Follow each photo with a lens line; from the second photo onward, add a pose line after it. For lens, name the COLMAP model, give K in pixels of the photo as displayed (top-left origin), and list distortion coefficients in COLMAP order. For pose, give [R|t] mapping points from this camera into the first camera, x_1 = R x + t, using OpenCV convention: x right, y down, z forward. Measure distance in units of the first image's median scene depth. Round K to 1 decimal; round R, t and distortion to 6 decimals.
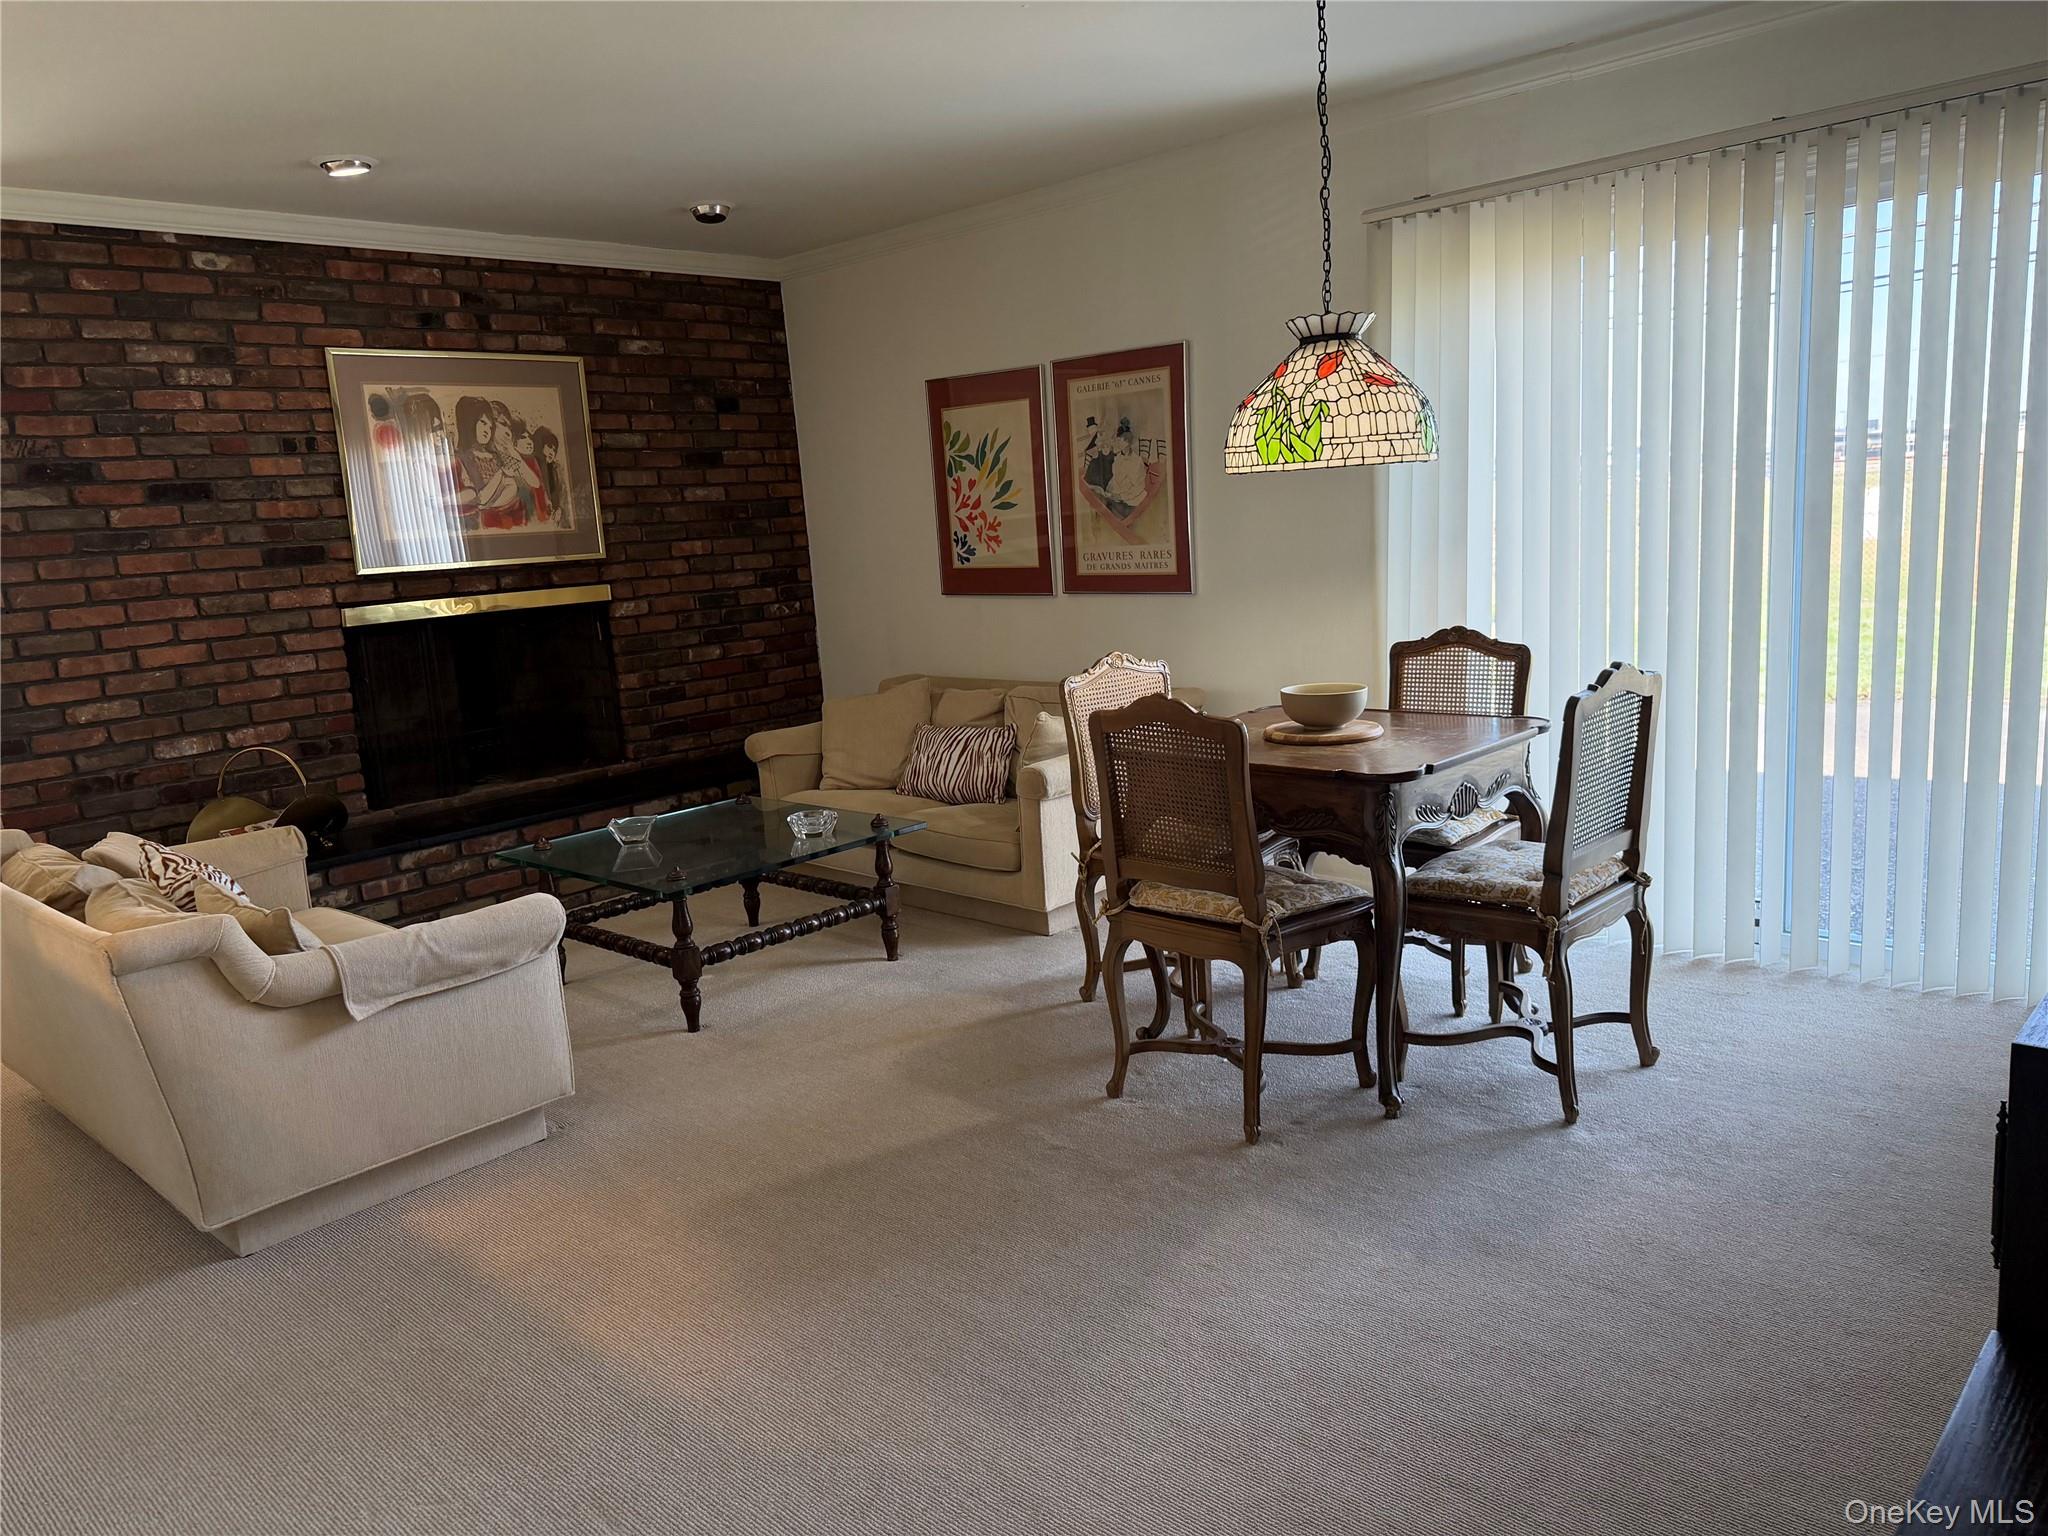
lens RADIAL K [[1439.6, 0, 1032.4], [0, 1439.6, 764.9], [0, 0, 1]] dist [0.155897, -0.204089]
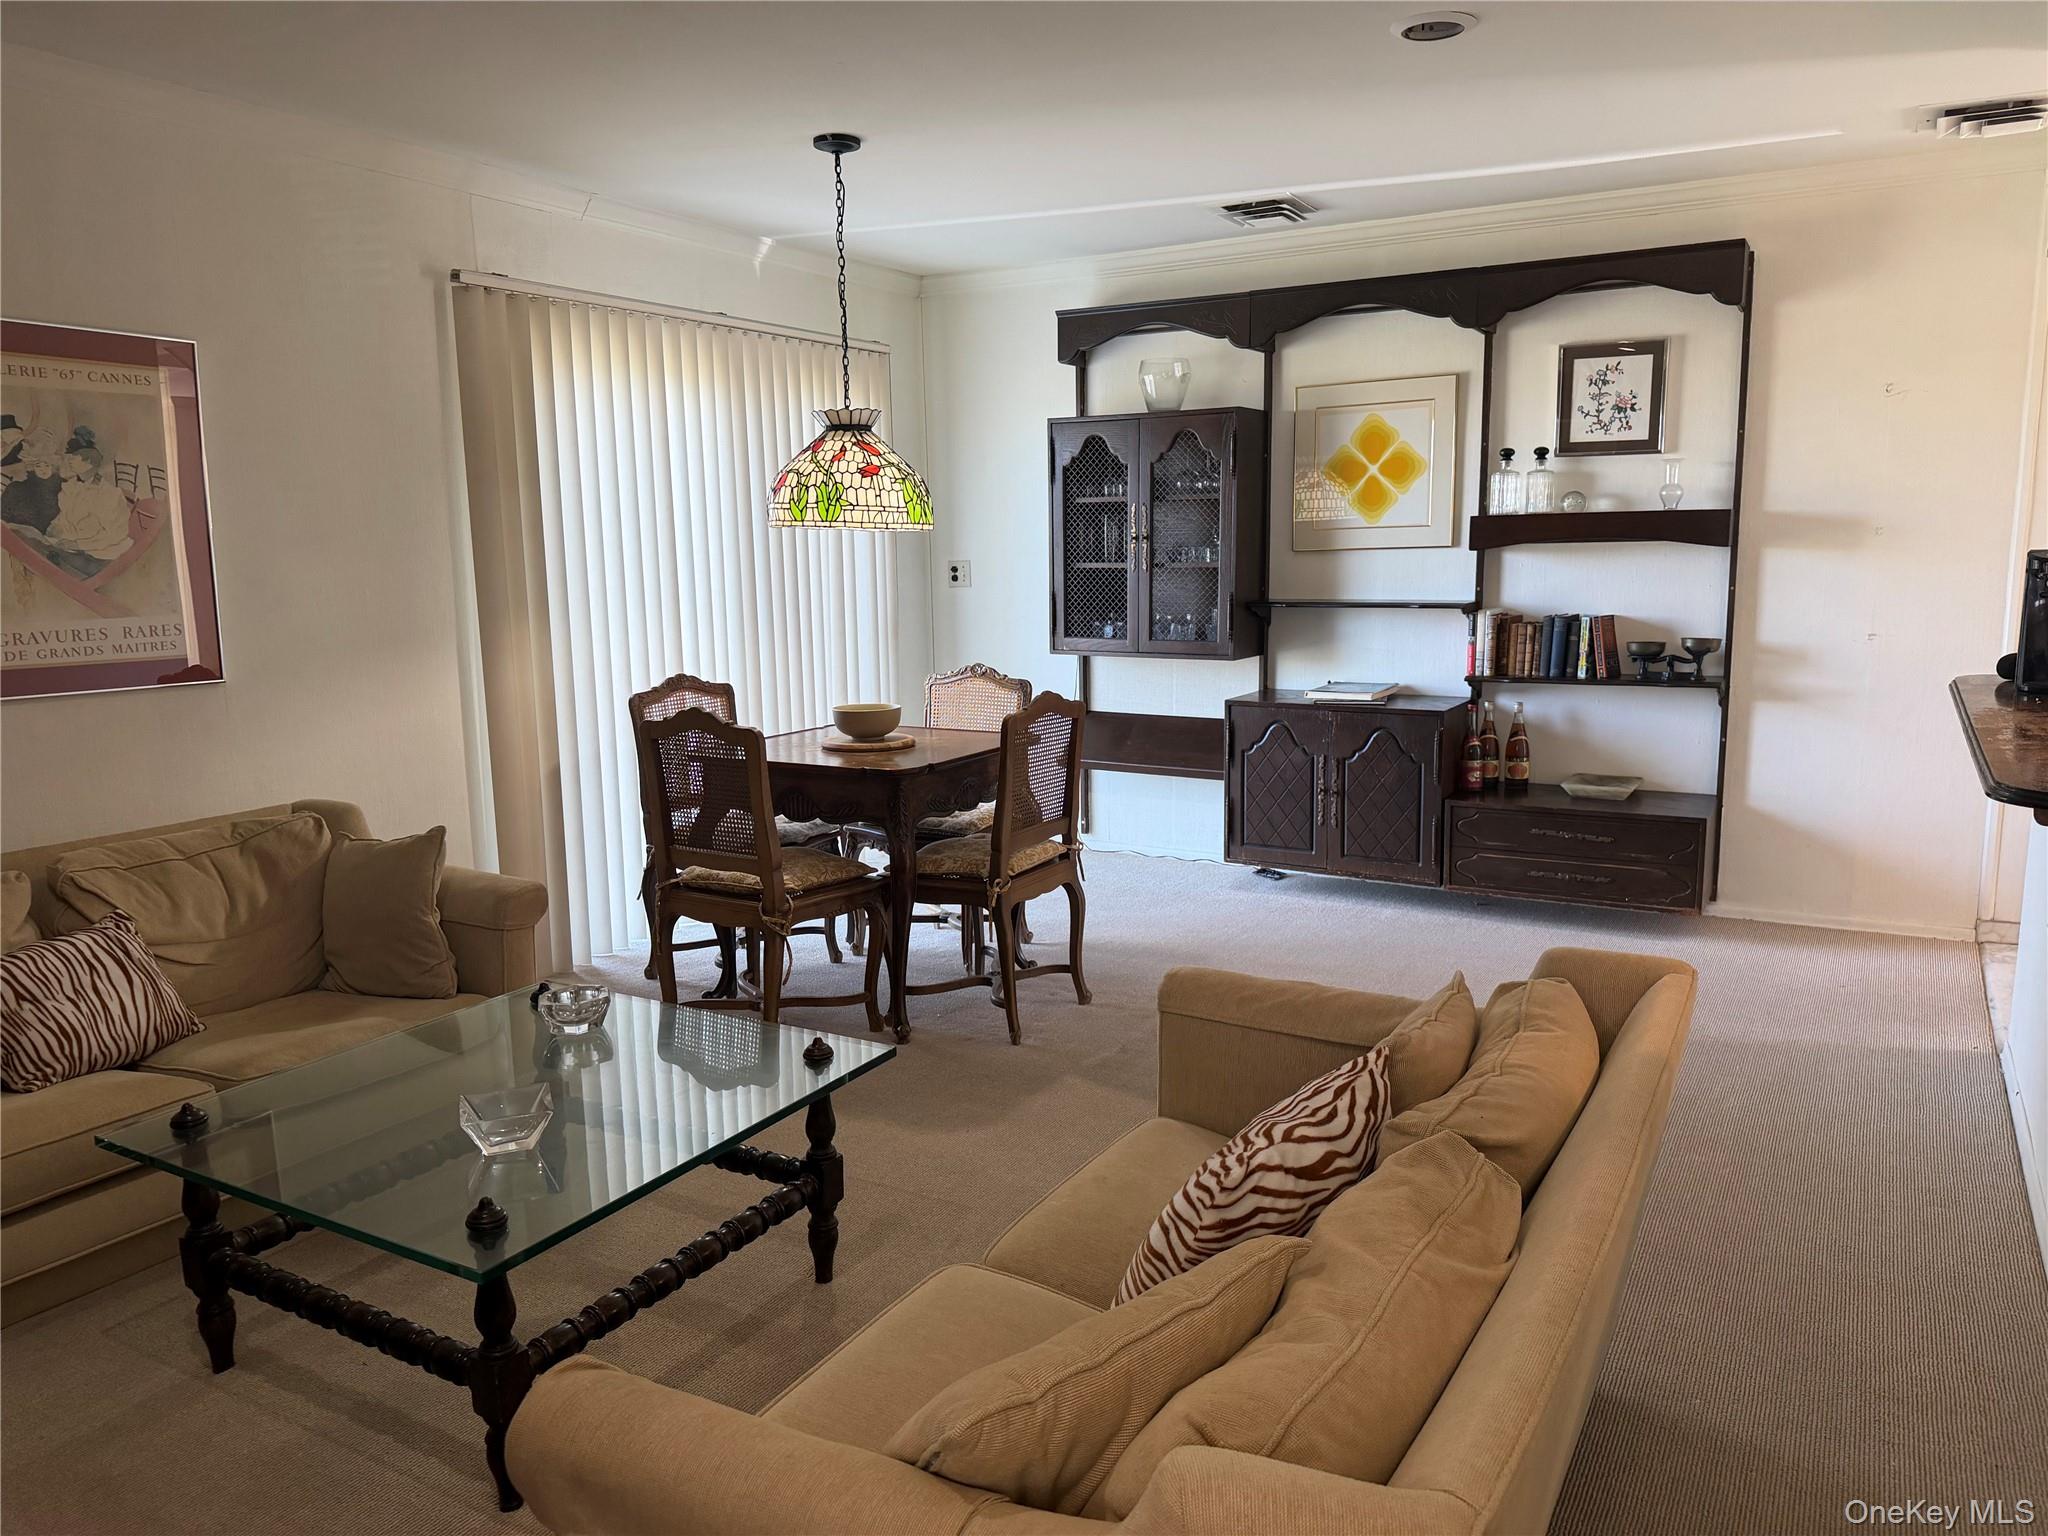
lens RADIAL K [[1439.6, 0, 1032.4], [0, 1439.6, 764.9], [0, 0, 1]] dist [0.155897, -0.204089]
pose [[-0.227955, -0.090096, 0.969494, -0.896859], [0.194142, 0.971510, 0.135932, -0.127063], [-0.954120, 0.219206, -0.203969, 0.981406]]
